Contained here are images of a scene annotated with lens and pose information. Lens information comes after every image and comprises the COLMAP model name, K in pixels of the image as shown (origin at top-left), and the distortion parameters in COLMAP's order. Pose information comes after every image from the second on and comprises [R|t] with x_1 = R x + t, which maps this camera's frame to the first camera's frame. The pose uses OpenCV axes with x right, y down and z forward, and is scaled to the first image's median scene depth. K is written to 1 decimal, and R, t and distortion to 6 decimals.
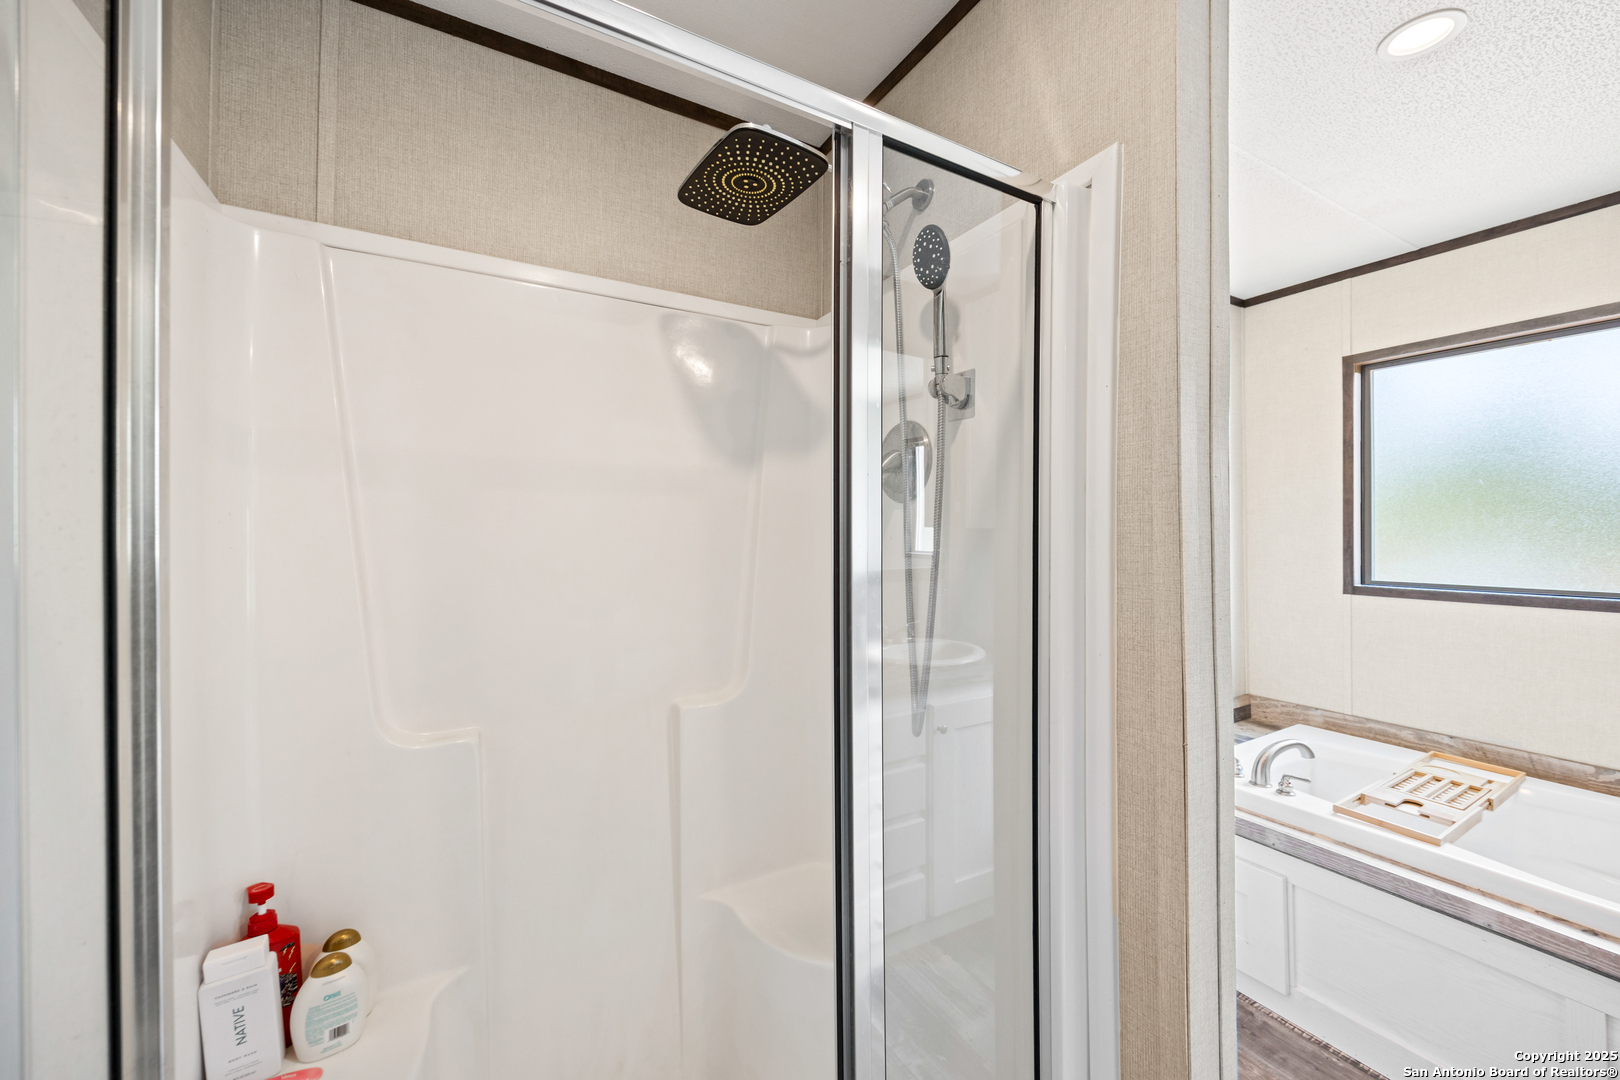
lens RADIAL K [[624.5, 0, 810.0], [0, 624.5, 540.0], [0, 0, 1]] dist [-0.000179, 0.000020]
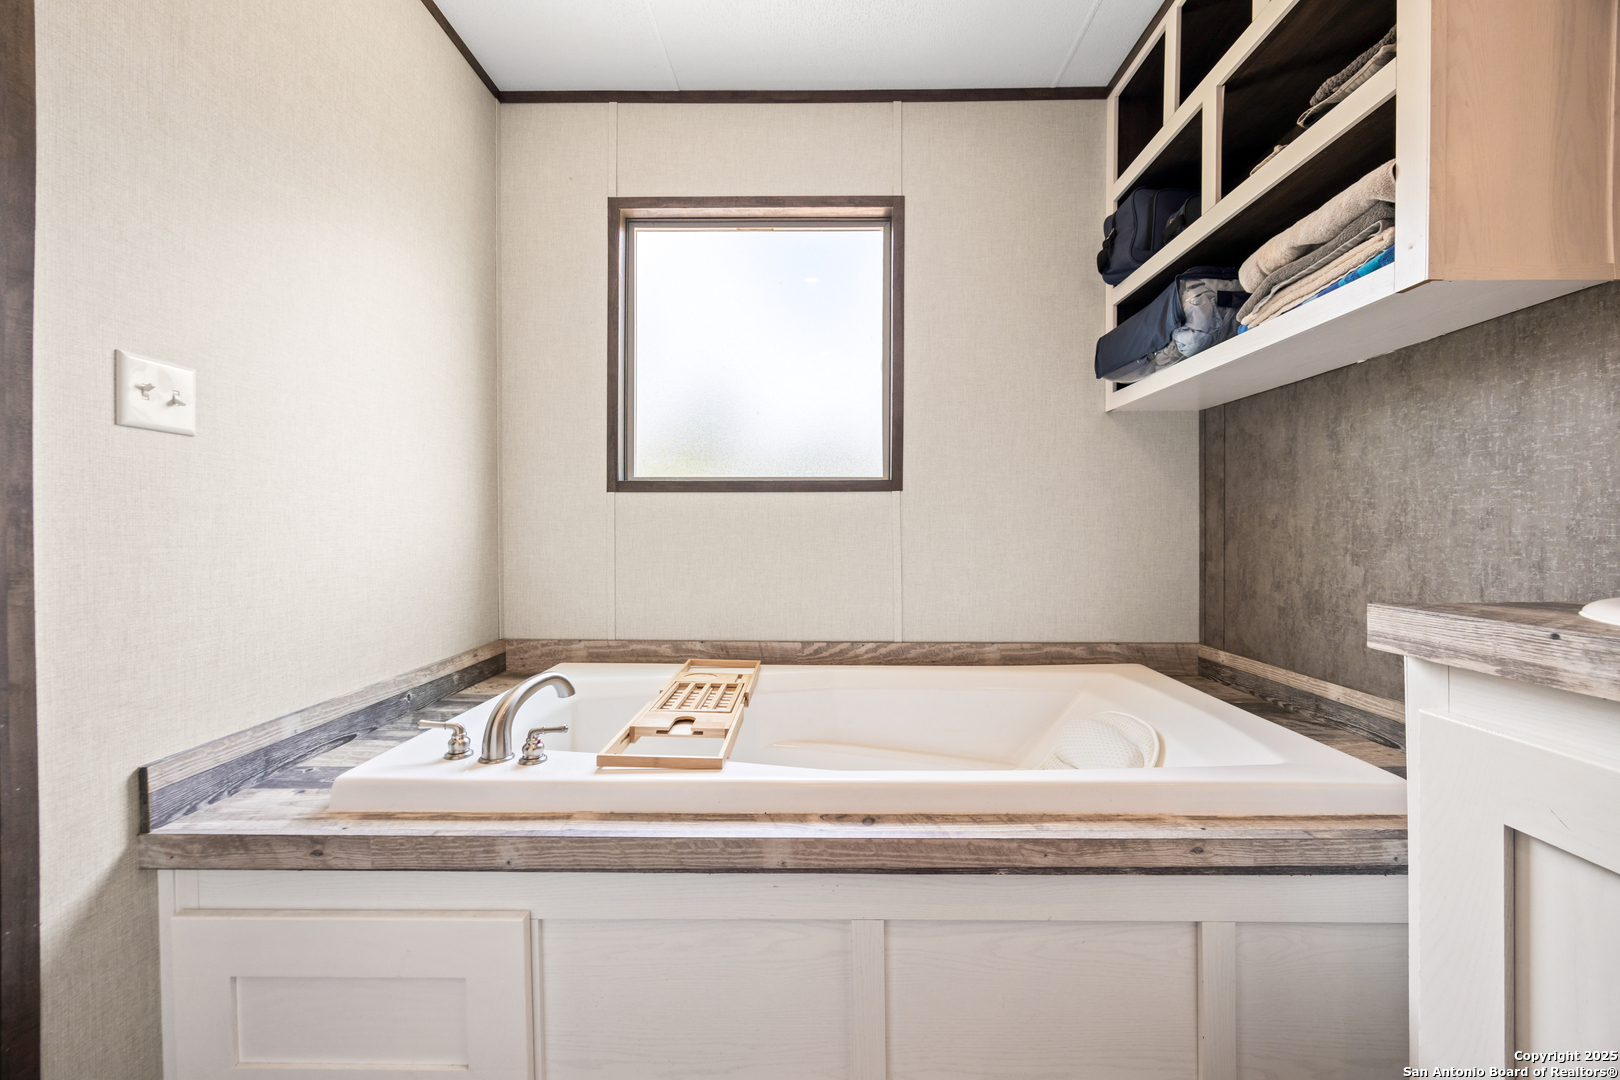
lens RADIAL K [[609.6, 0, 818.0], [0, 609.6, 530.0], [0, 0, 1]] dist [-0.003127, -0.000192]
pose [[0.501211, 0.013023, 0.865227, 0.388942], [0.006215, 0.999807, -0.018649, 0.195958], [-0.865303, 0.014724, 0.501033, 0.465374]]
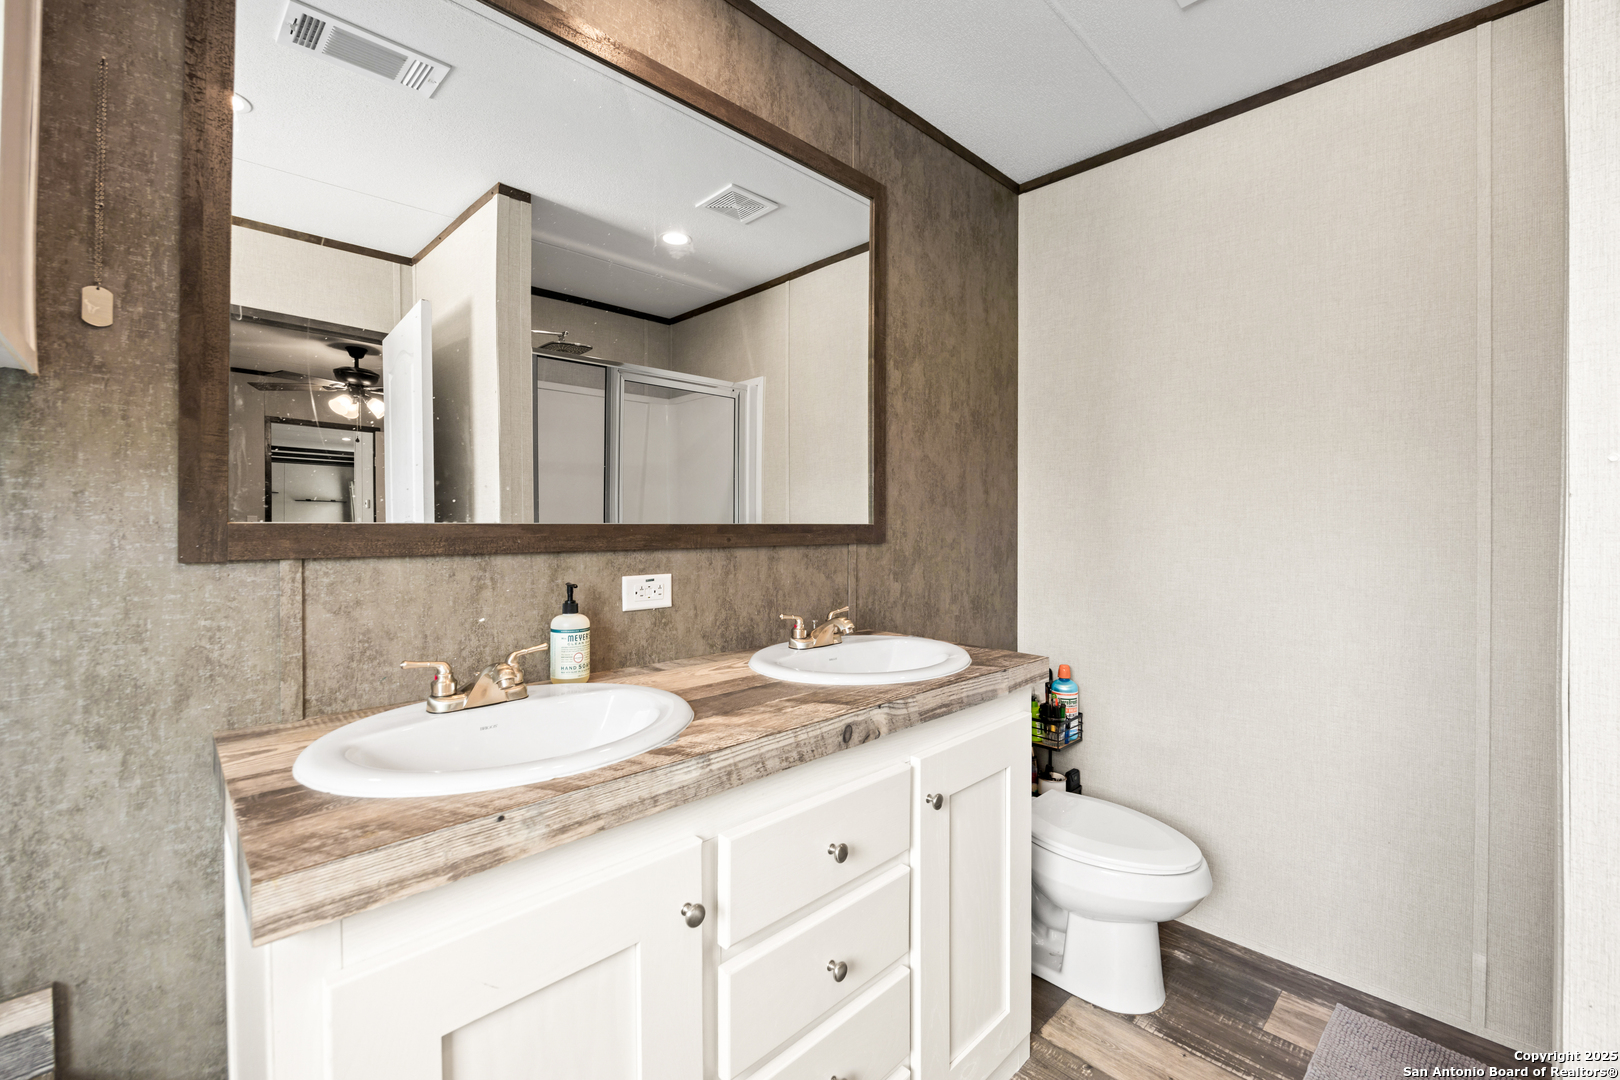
lens RADIAL K [[683.0, 0, 809.6], [0, 683.0, 522.3], [0, 0, 1]] dist [-0.013758, 0.000150]
pose [[-0.966545, 0.013723, -0.256128, 0.748958], [0.009608, 0.999804, 0.017307, 0.085418], [0.256316, 0.014267, -0.966488, 0.686100]]
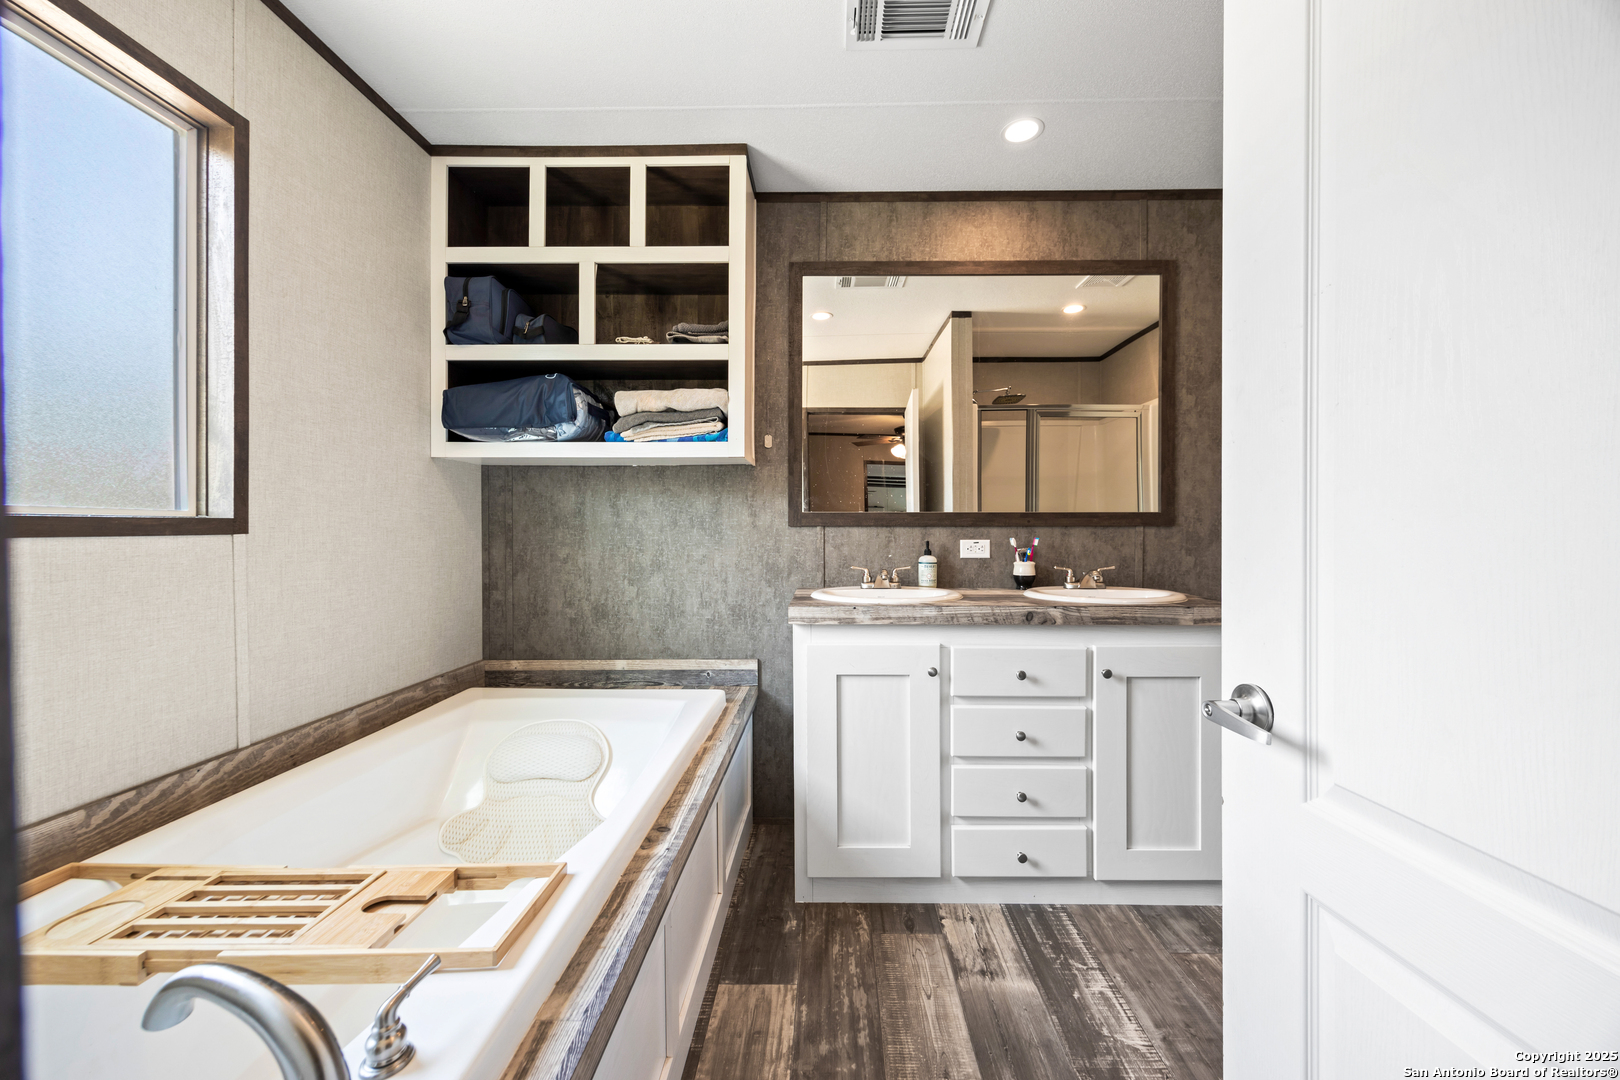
lens RADIAL K [[623.1, 0, 814.9], [0, 623.1, 528.6], [0, 0, 1]] dist [-0.000724, -0.000133]
pose [[-0.857018, 0.016295, 0.515029, 0.376862], [0.021557, 0.999759, 0.004240, 0.117038], [-0.514836, 0.014736, -0.857162, 1.148940]]
